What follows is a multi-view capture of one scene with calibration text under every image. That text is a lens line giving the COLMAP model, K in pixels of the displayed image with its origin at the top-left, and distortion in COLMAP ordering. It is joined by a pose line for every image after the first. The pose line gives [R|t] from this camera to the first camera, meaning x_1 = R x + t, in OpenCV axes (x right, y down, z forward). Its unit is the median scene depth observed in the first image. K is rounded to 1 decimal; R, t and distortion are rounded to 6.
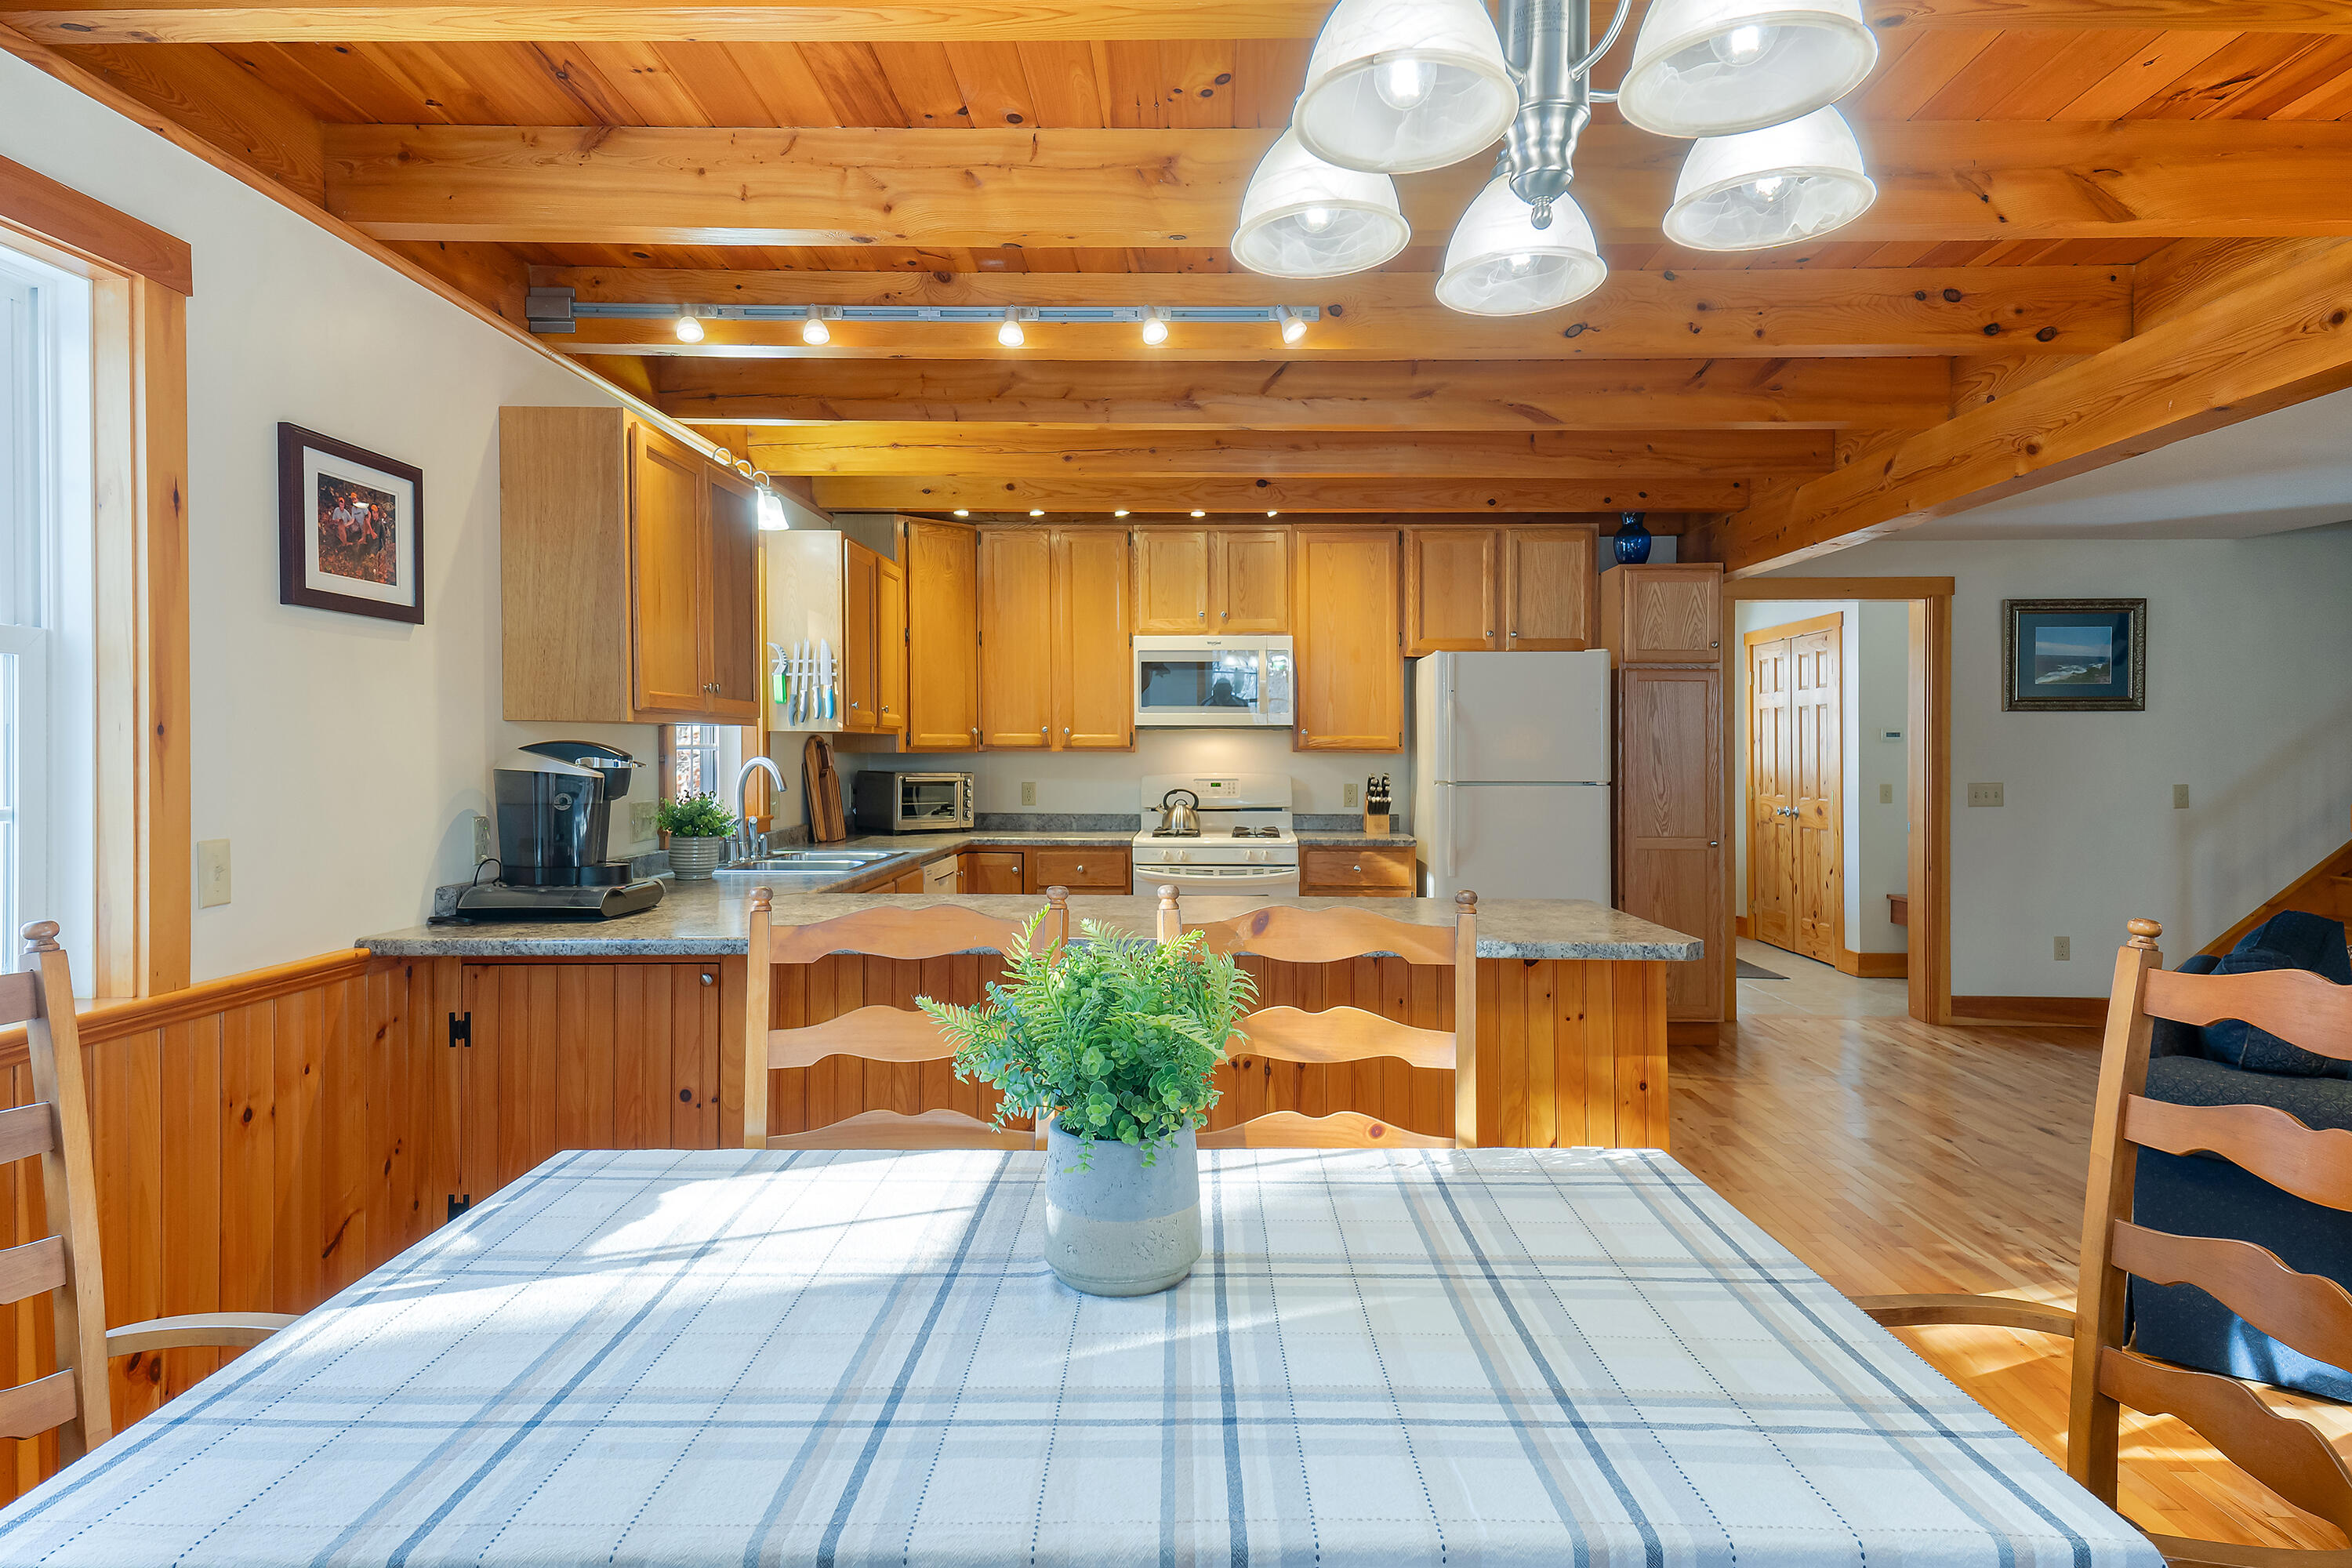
lens RADIAL K [[1356.9, 0, 1182.5], [0, 1356.9, 743.7], [0, 0, 1]] dist [0.043517, 0.000046]
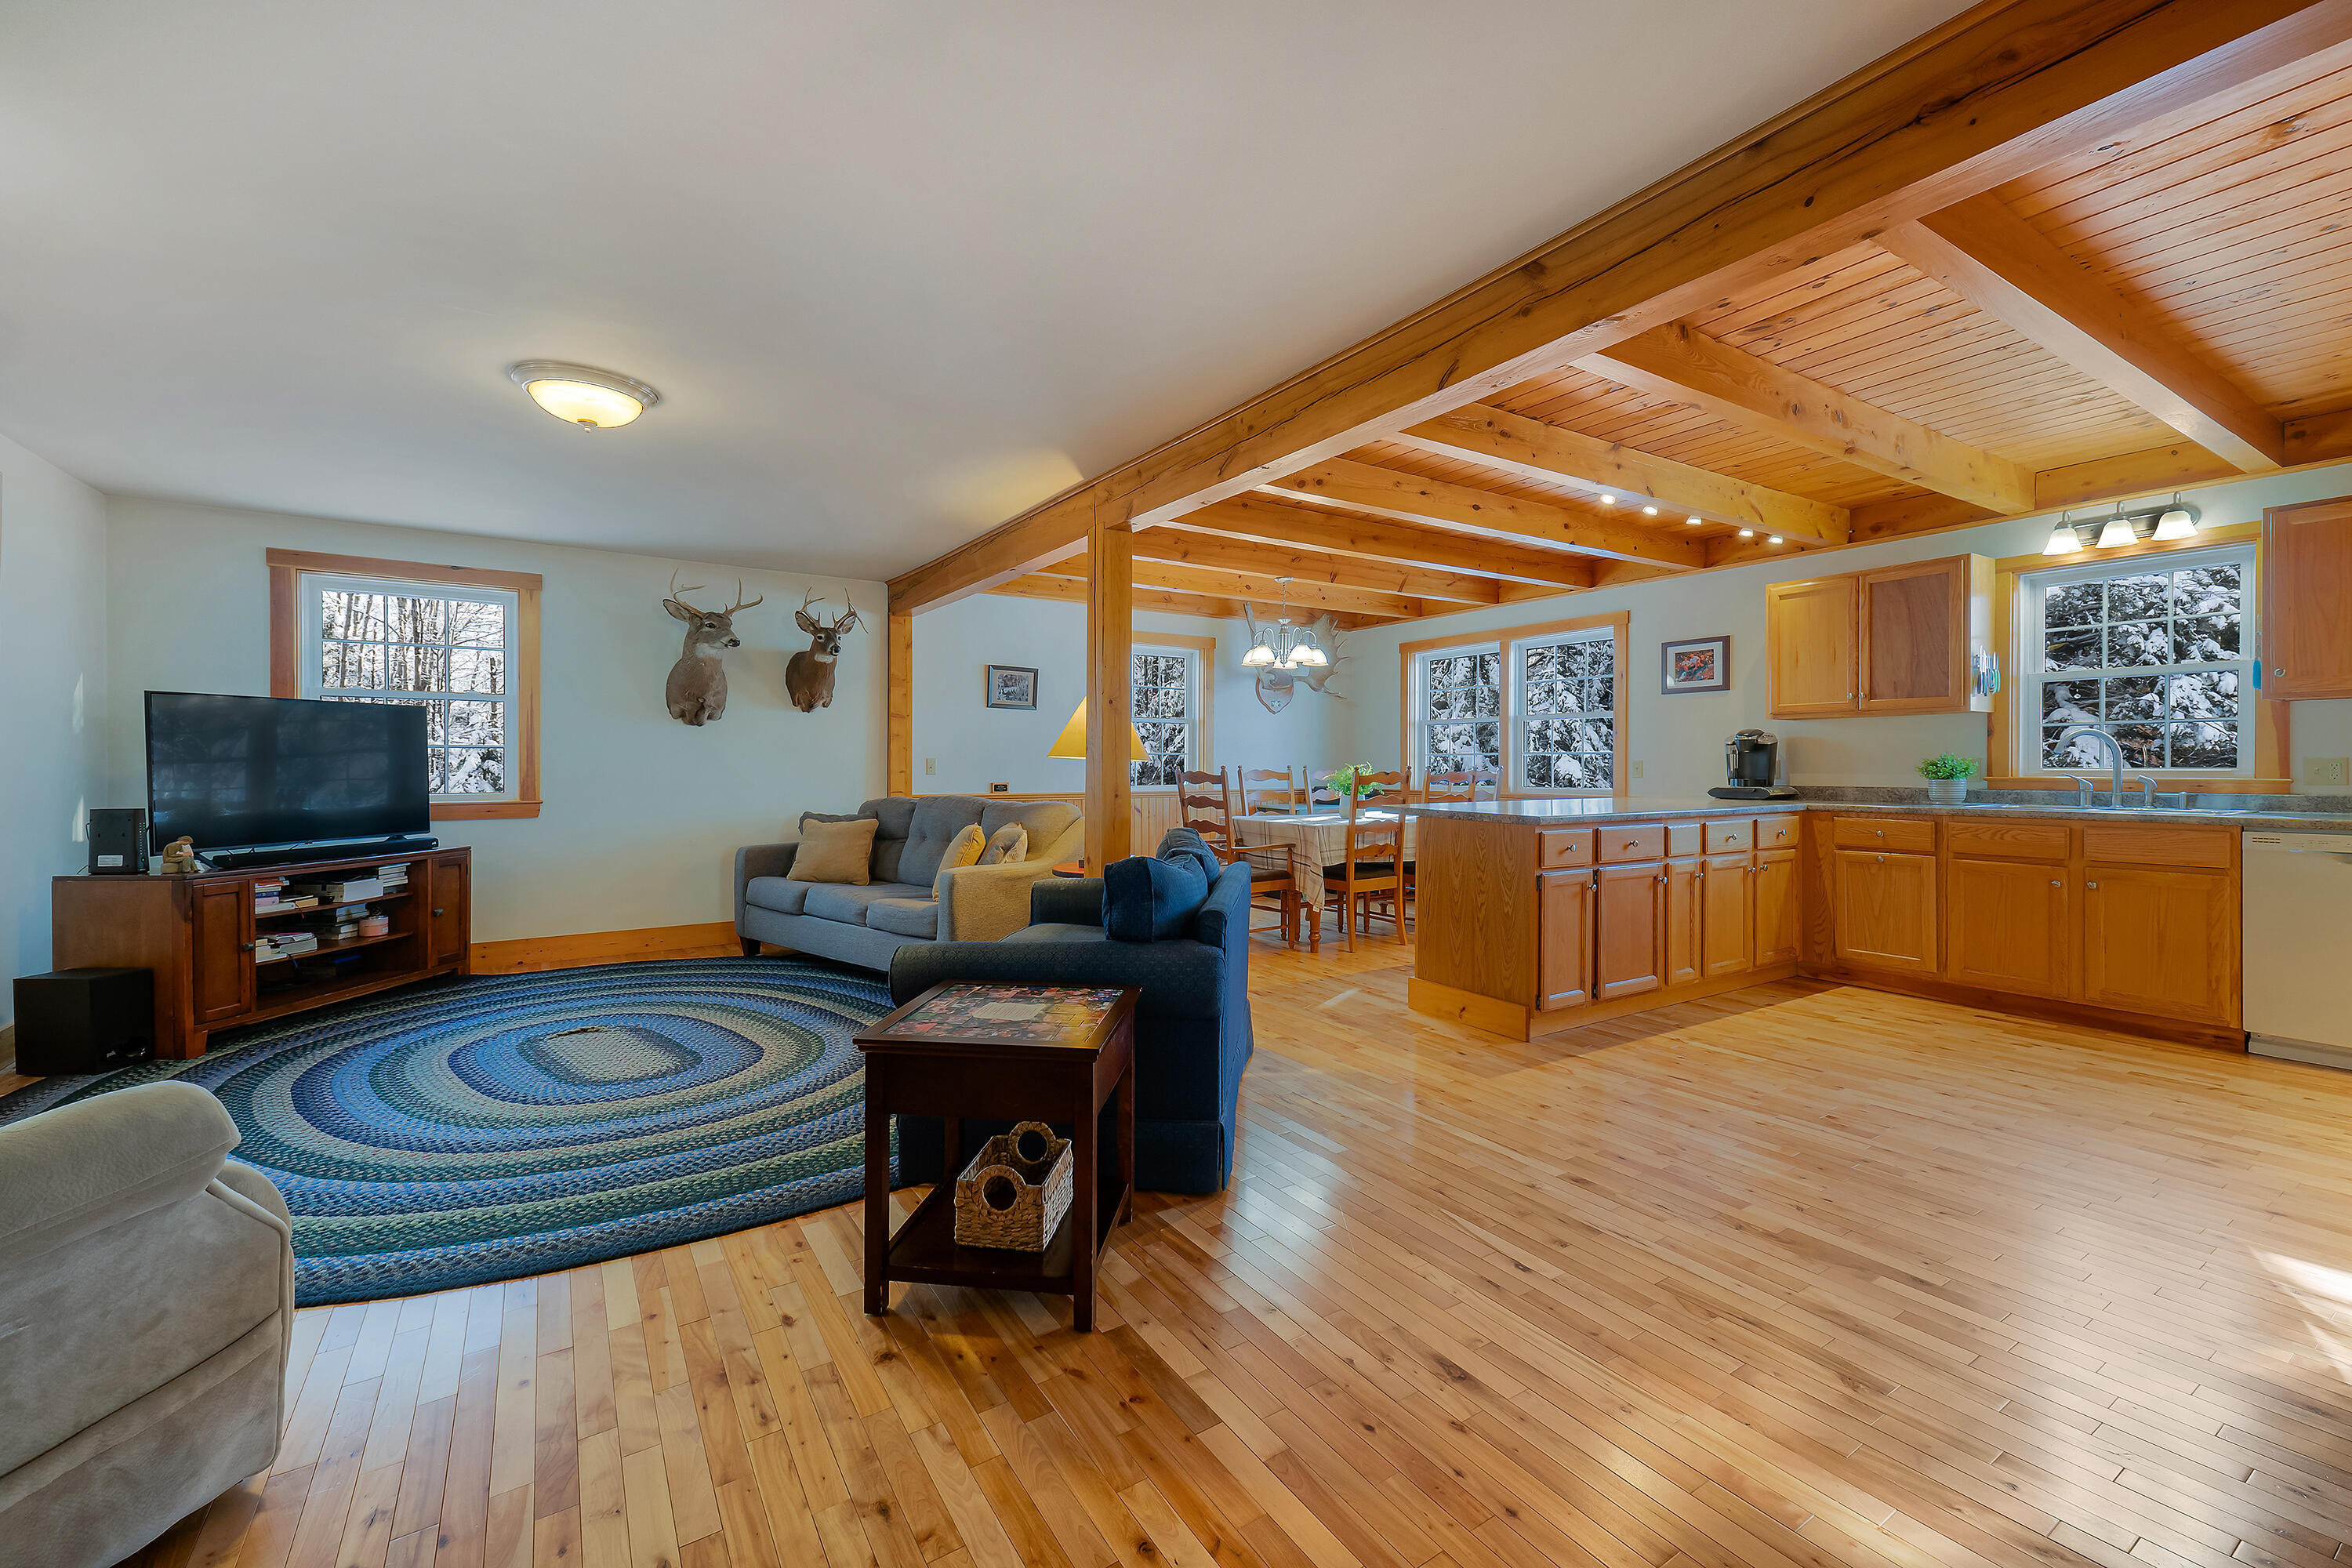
lens RADIAL K [[945.2, 0, 1144.0], [0, 945.2, 760.8], [0, 0, 1]] dist [0.027542, -0.000160]
pose [[-0.850886, -0.006406, -0.525312, 0.711329], [-0.002613, 0.999965, -0.007963, 0.037218], [0.525344, -0.005403, -0.850873, 0.965116]]
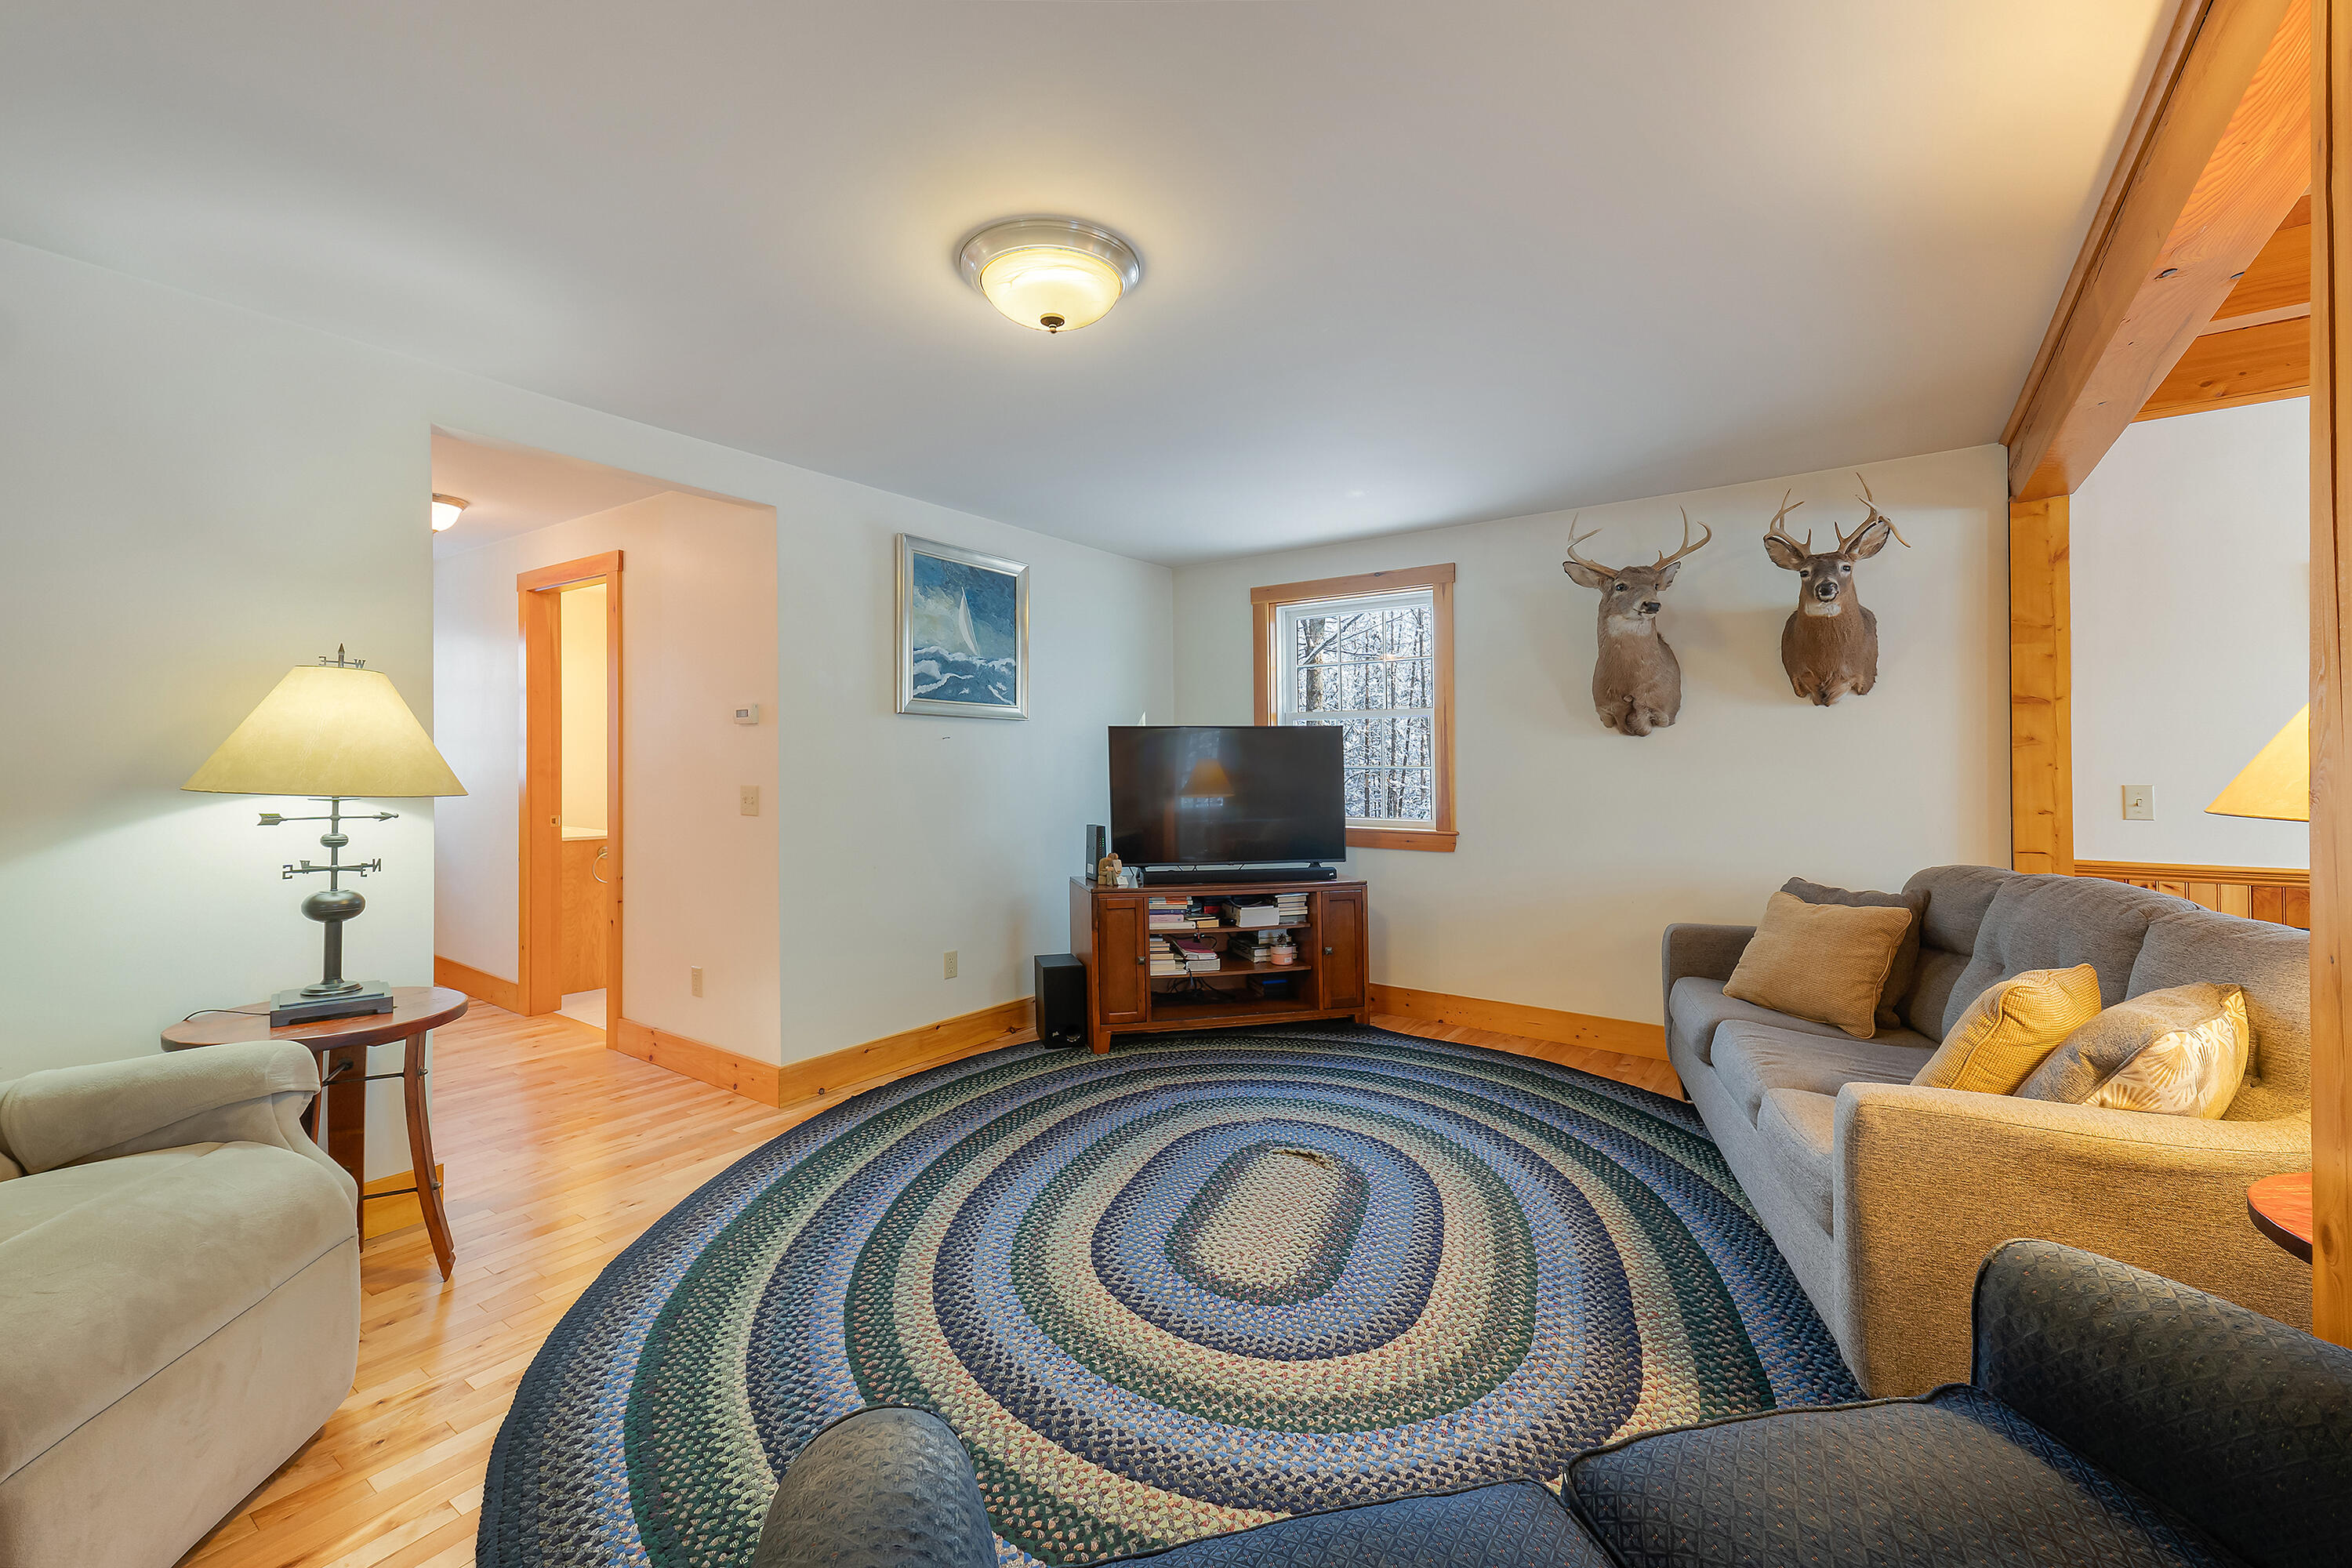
lens RADIAL K [[951.3, 0, 1183.7], [0, 951.3, 762.0], [0, 0, 1]] dist [0.035642, 0.000012]
pose [[-0.815543, -0.001102, 0.578696, 0.466222], [-0.007735, 0.999930, -0.008997, 0.022181], [-0.578645, -0.011814, -0.815494, 0.646438]]
